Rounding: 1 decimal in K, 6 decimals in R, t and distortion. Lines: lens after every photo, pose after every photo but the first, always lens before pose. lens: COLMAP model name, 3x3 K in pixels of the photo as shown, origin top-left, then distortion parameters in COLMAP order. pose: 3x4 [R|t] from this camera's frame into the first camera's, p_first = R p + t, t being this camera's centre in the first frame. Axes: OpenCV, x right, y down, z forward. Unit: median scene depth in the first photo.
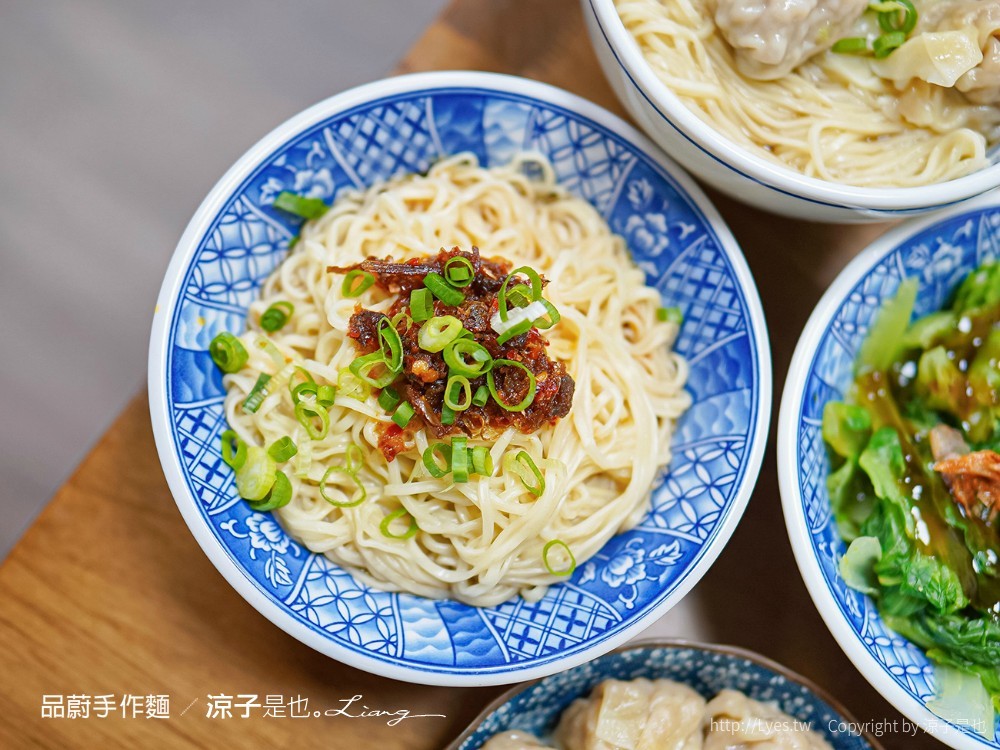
lens RADIAL K [[1167.2, 0, 500.0], [0, 1167.2, 375.0], [0, 0, 1]] dist [-0.040323, 0.053948]
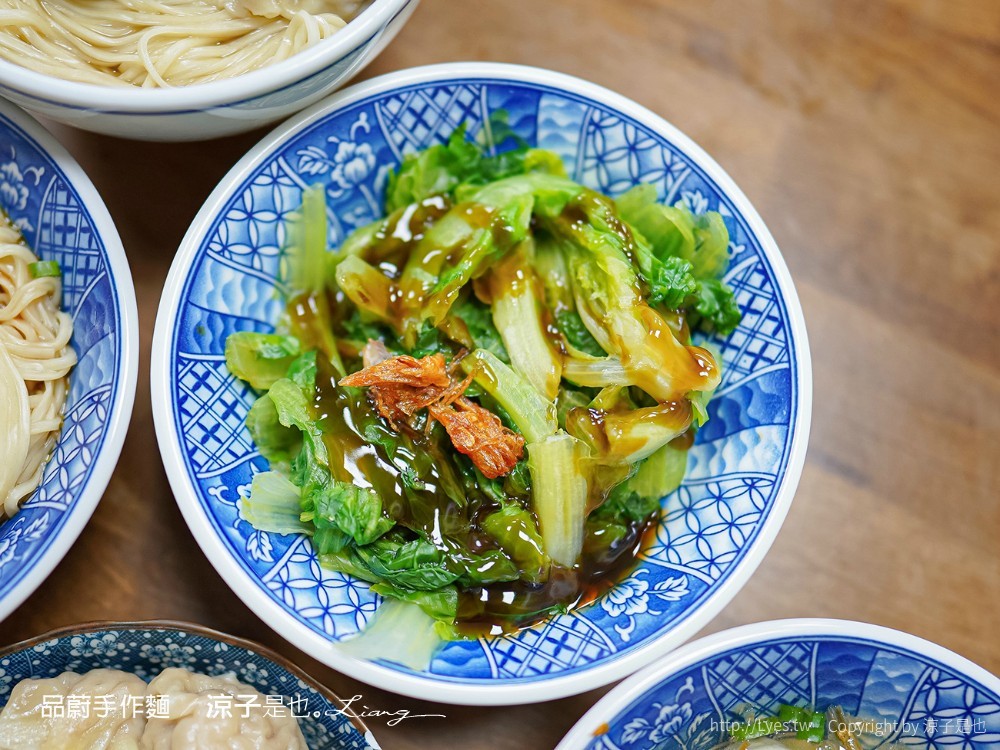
lens RADIAL K [[1167.2, 0, 500.0], [0, 1167.2, 375.0], [0, 0, 1]] dist [-0.040323, 0.053948]
pose [[0.984676, -0.171494, 0.031675, 0.466368], [0.172212, 0.984825, -0.021492, 0.113284], [-0.027509, 0.026617, 0.999267, 0.090849]]
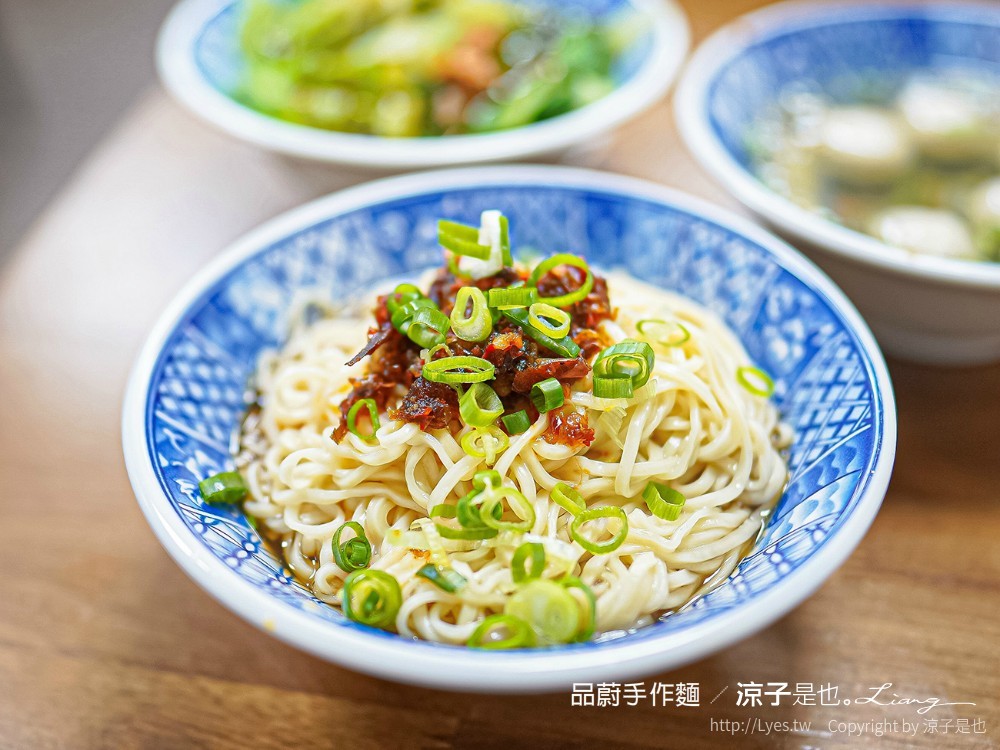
lens RADIAL K [[1167.2, 0, 500.0], [0, 1167.2, 375.0], [0, 0, 1]] dist [-0.040323, 0.053948]
pose [[0.361528, -0.676280, 0.641828, -0.537988], [0.922798, 0.357887, -0.142695, 0.098215], [-0.133200, 0.643866, 0.753455, 0.370122]]
